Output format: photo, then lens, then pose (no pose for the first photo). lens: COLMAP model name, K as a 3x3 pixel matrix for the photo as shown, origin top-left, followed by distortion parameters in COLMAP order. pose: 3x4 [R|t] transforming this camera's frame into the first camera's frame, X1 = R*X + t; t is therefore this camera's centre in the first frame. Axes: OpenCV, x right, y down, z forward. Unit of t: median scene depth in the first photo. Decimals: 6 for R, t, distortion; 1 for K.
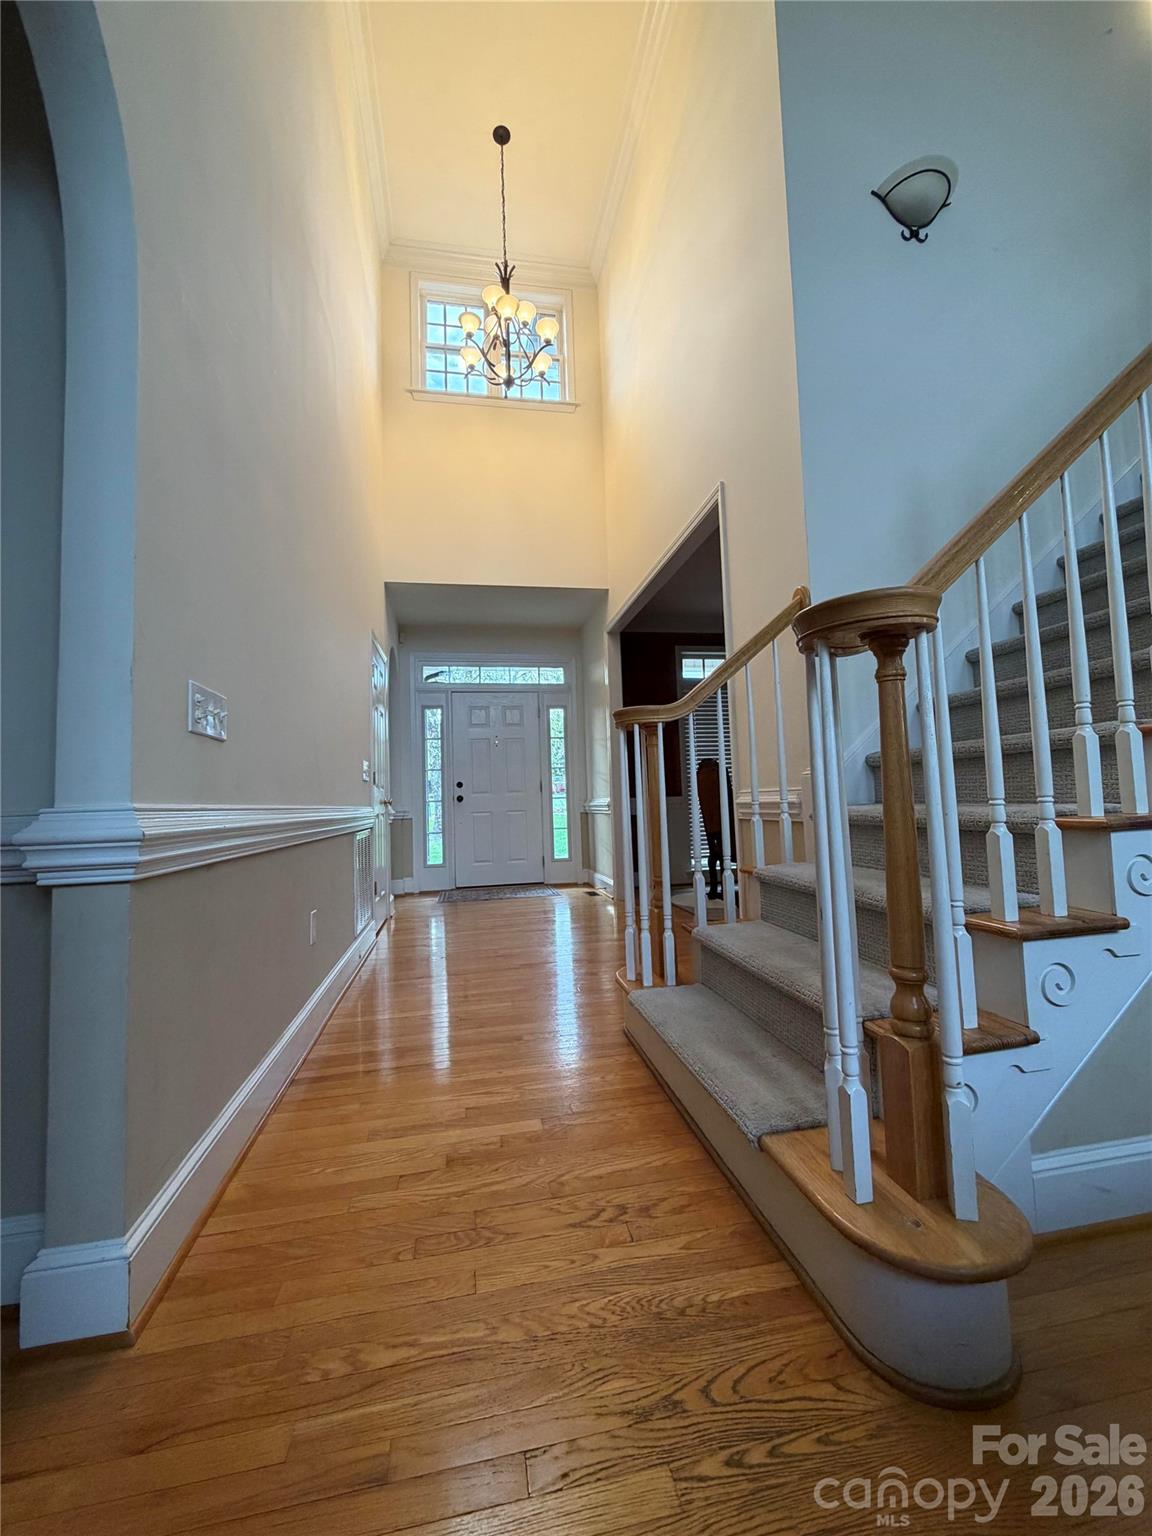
lens RADIAL K [[612.8, 0, 573.6], [0, 612.8, 761.2], [0, 0, 1]] dist [-0.001347, 0.000272]
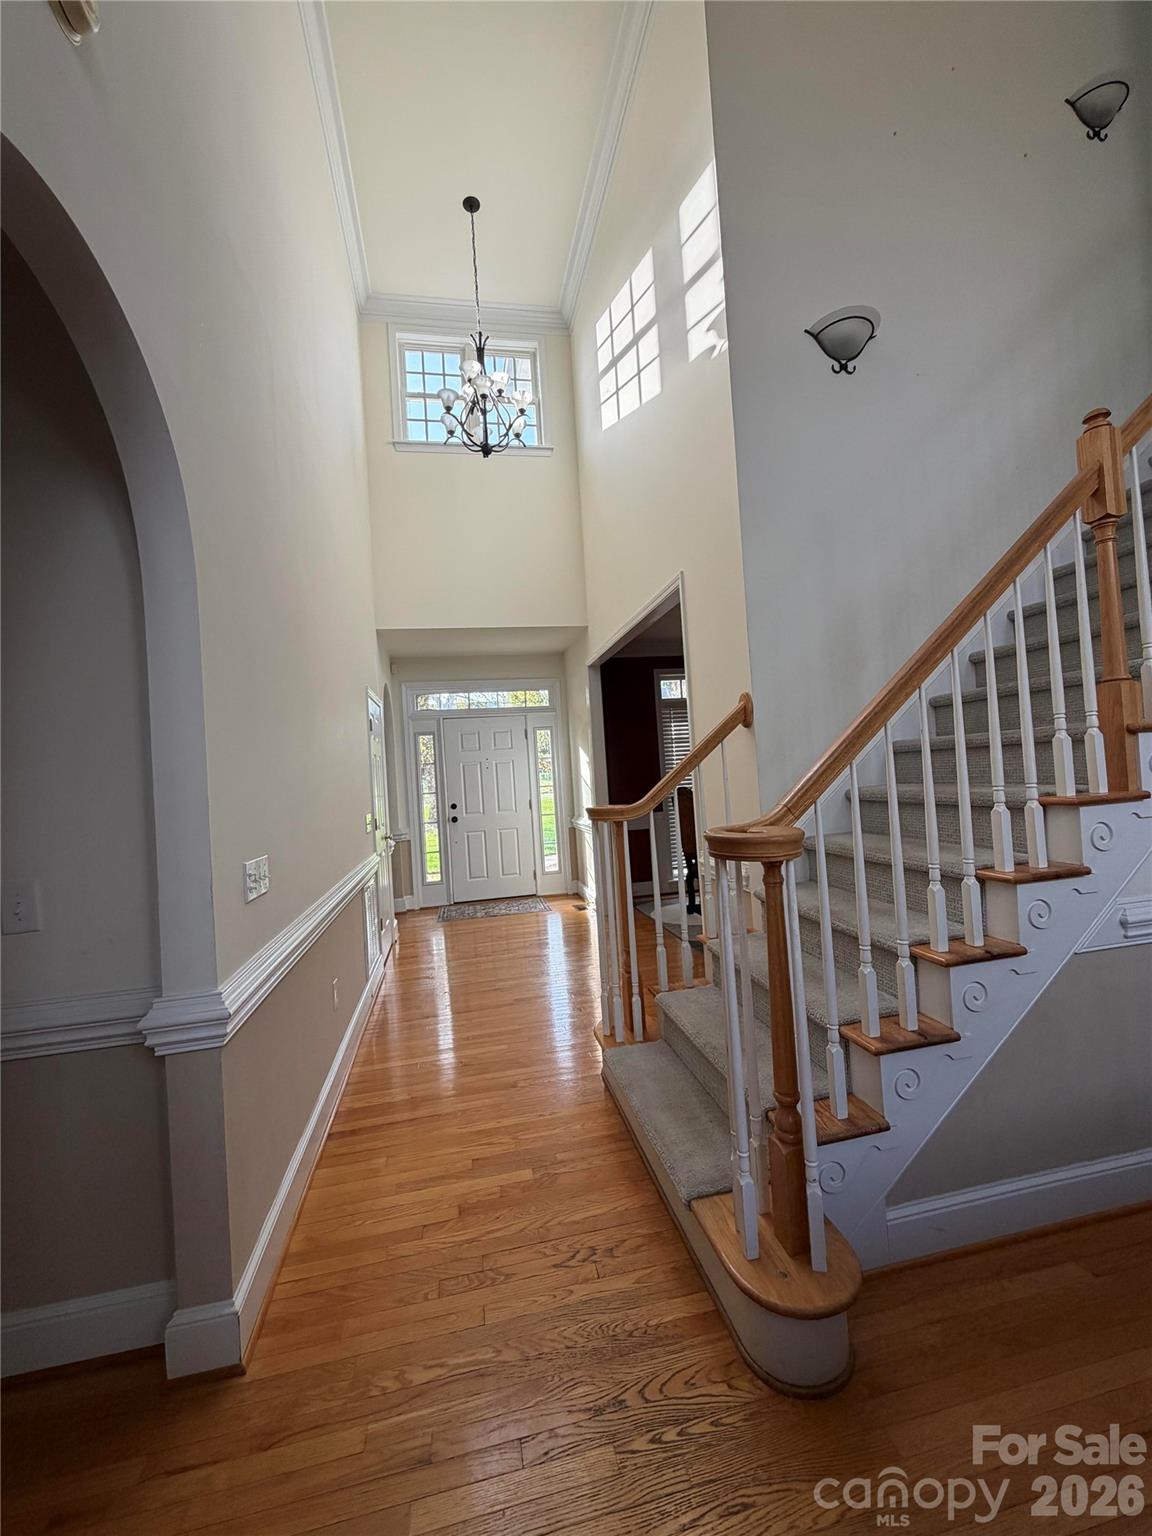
lens RADIAL K [[612.8, 0, 573.6], [0, 612.8, 761.2], [0, 0, 1]] dist [-0.001347, 0.000272]
pose [[0.999502, -0.029212, 0.011891, 0.052120], [0.028650, 0.998577, 0.044980, -0.386869], [-0.013188, -0.044617, 0.998917, -0.280012]]
